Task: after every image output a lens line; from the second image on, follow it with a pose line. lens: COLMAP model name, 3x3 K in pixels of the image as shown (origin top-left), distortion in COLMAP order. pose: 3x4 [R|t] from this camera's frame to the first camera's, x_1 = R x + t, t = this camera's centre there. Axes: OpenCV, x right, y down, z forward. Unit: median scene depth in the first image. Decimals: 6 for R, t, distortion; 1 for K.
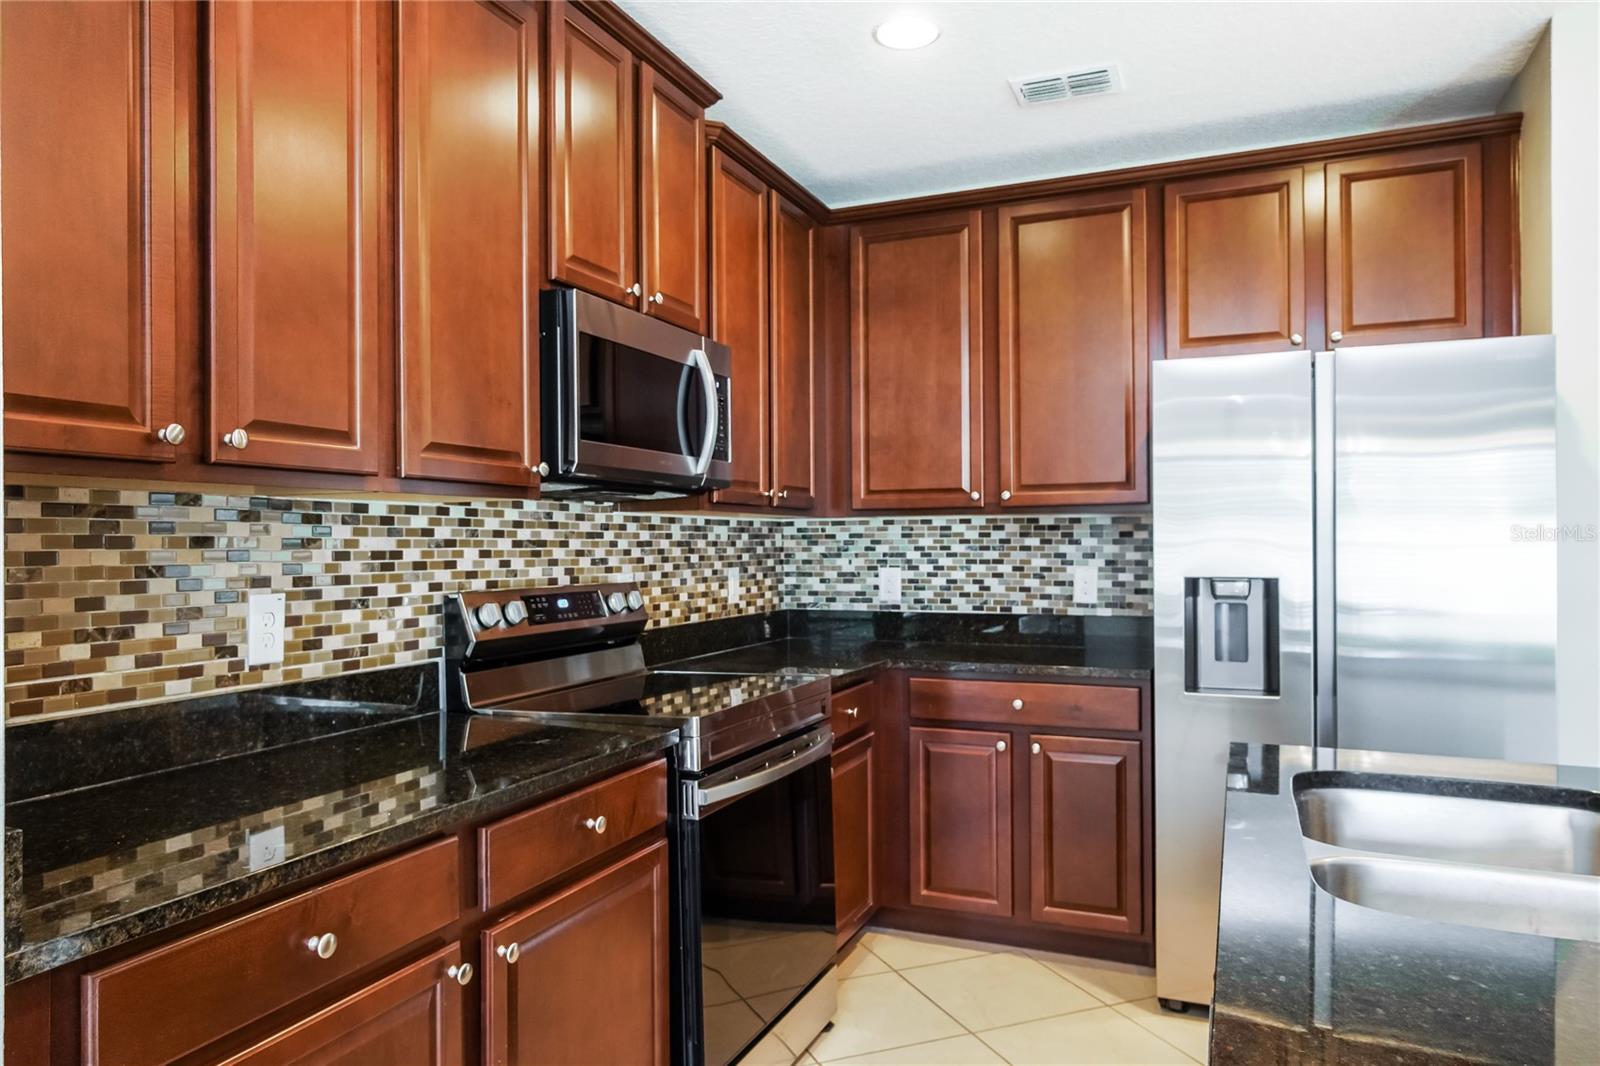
lens RADIAL K [[1055.4, 0, 796.0], [0, 1055.4, 537.6], [0, 0, 1]] dist [0.000341, -0.000603]
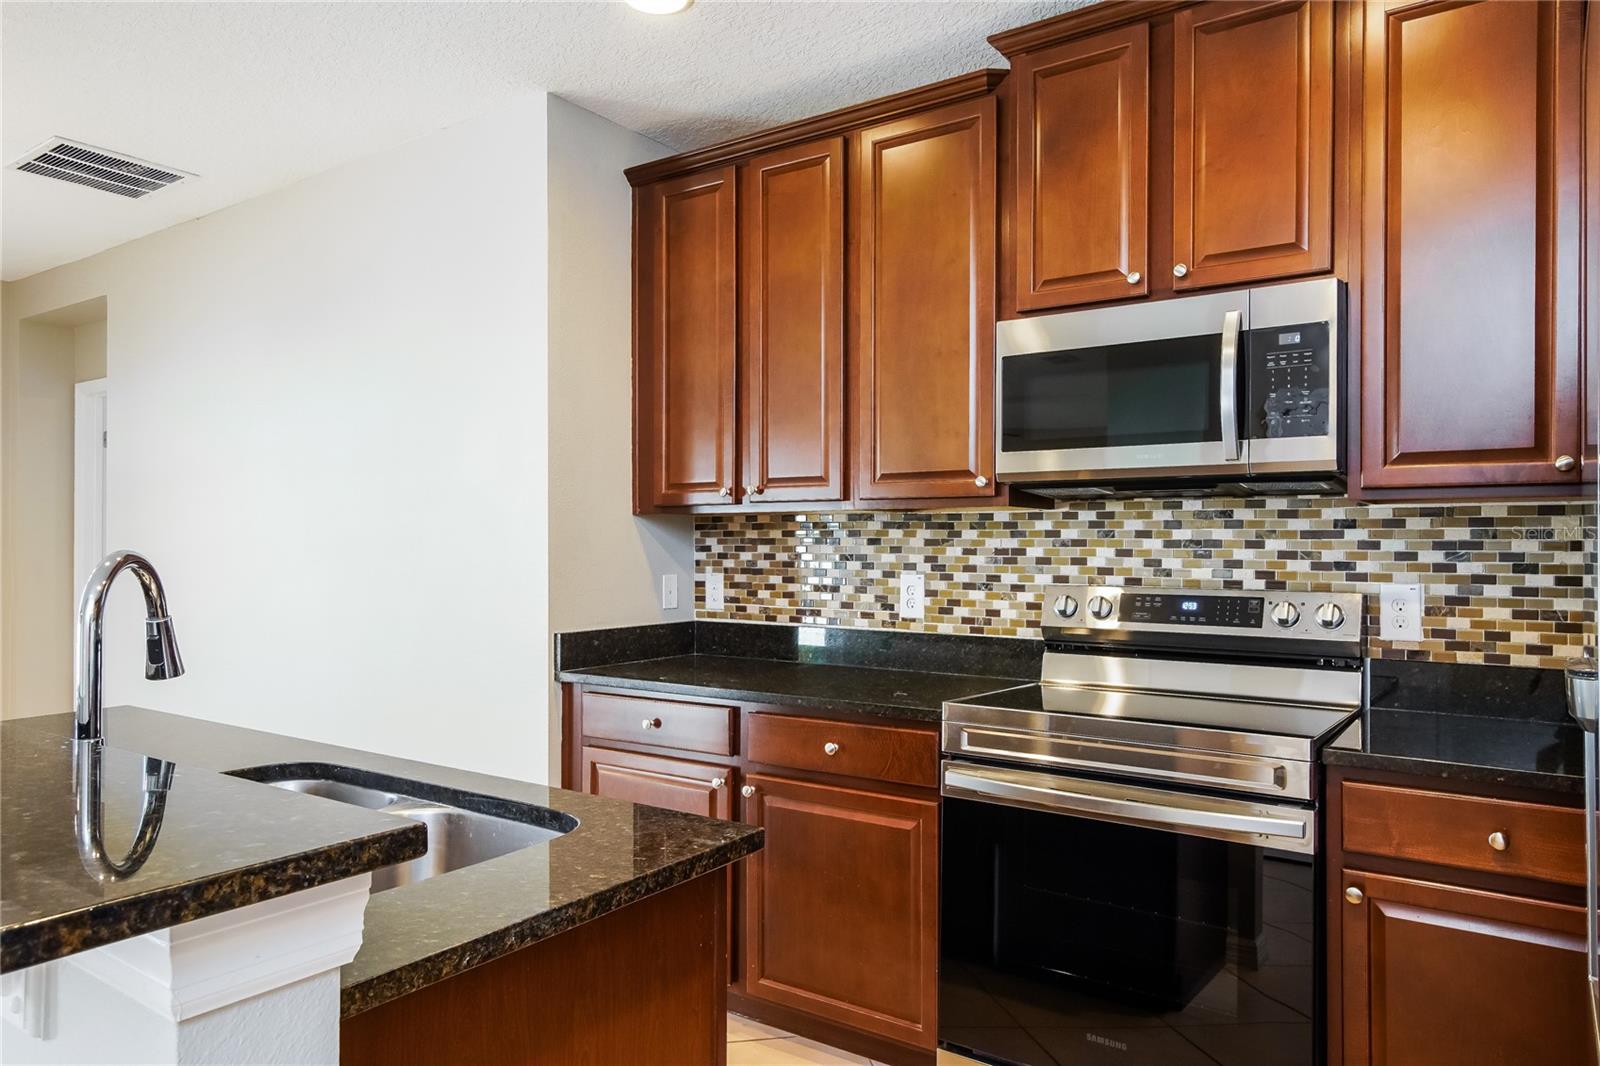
lens RADIAL K [[1055.4, 0, 795.4], [0, 1055.4, 537.6], [0, 0, 1]] dist [0.000341, -0.000603]
pose [[-0.209815, -0.002194, -0.977739, 0.945294], [0.002926, 0.999992, -0.002872, 0.002058], [0.977737, -0.003463, -0.209807, 1.009273]]
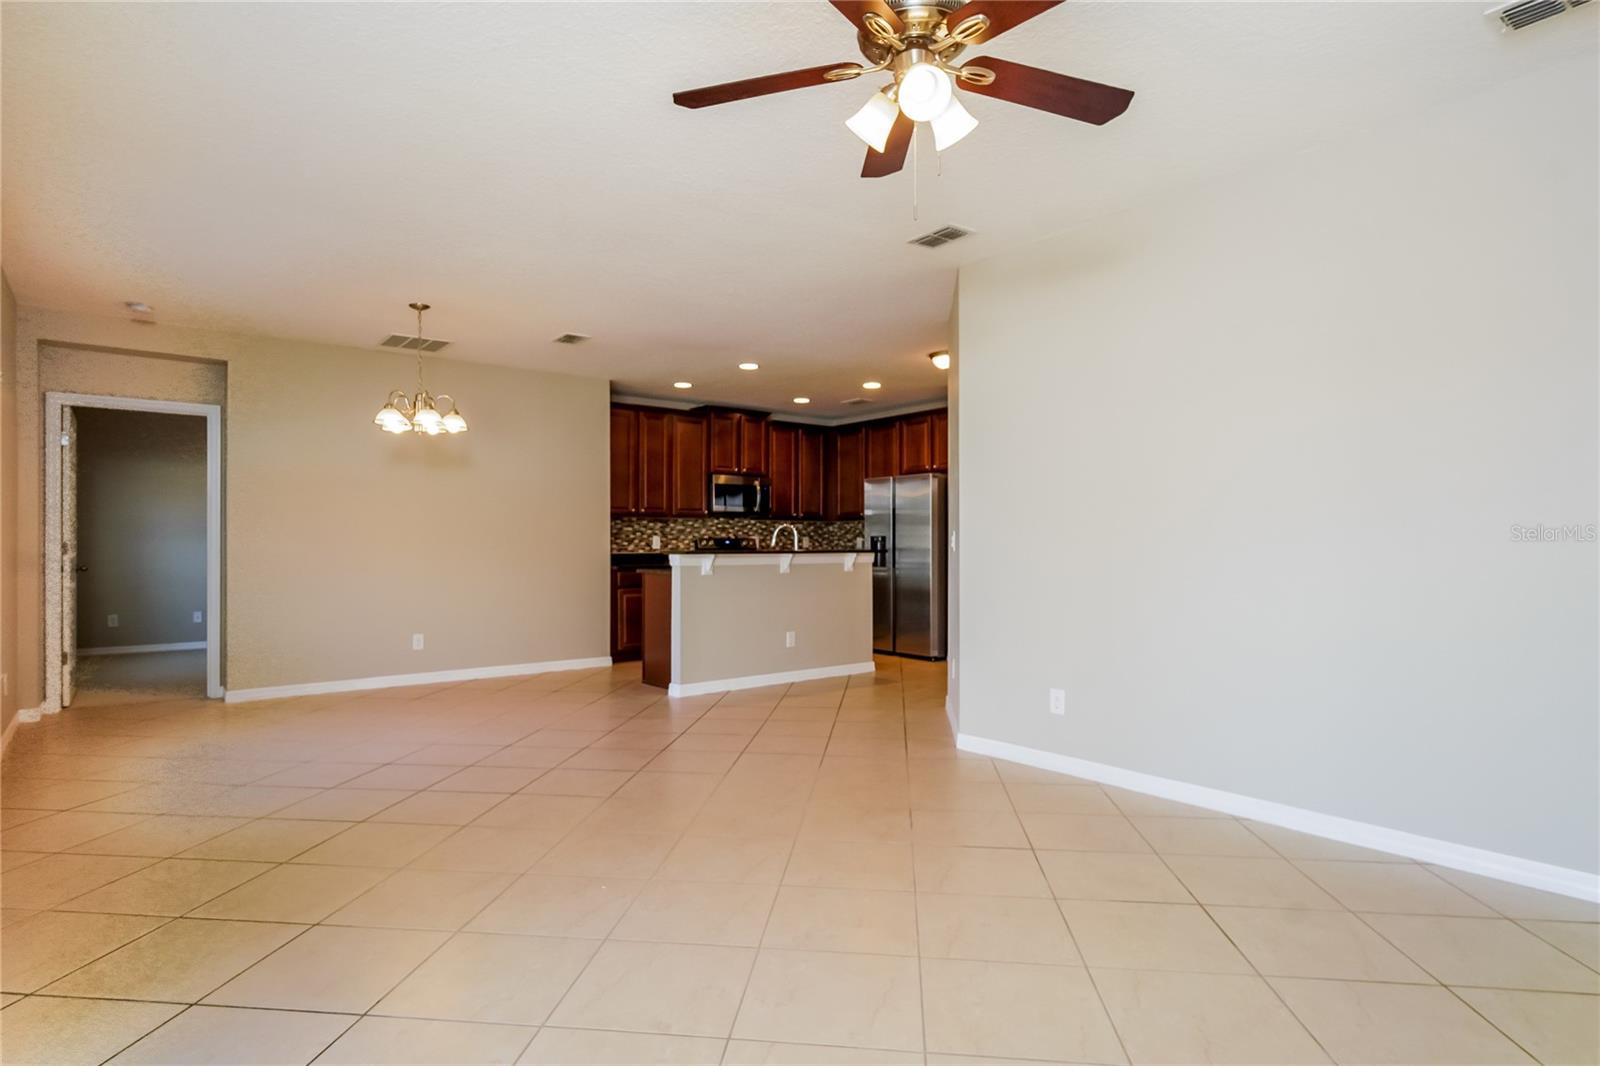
lens RADIAL K [[860.6, 0, 800.7], [0, 860.6, 536.3], [0, 0, 1]] dist [0.000468, 0.002634]
pose [[0.879201, -0.002146, -0.476447, 1.997352], [0.000239, 0.999992, -0.004063, 0.063082], [0.476452, 0.003458, 0.879194, -2.249616]]
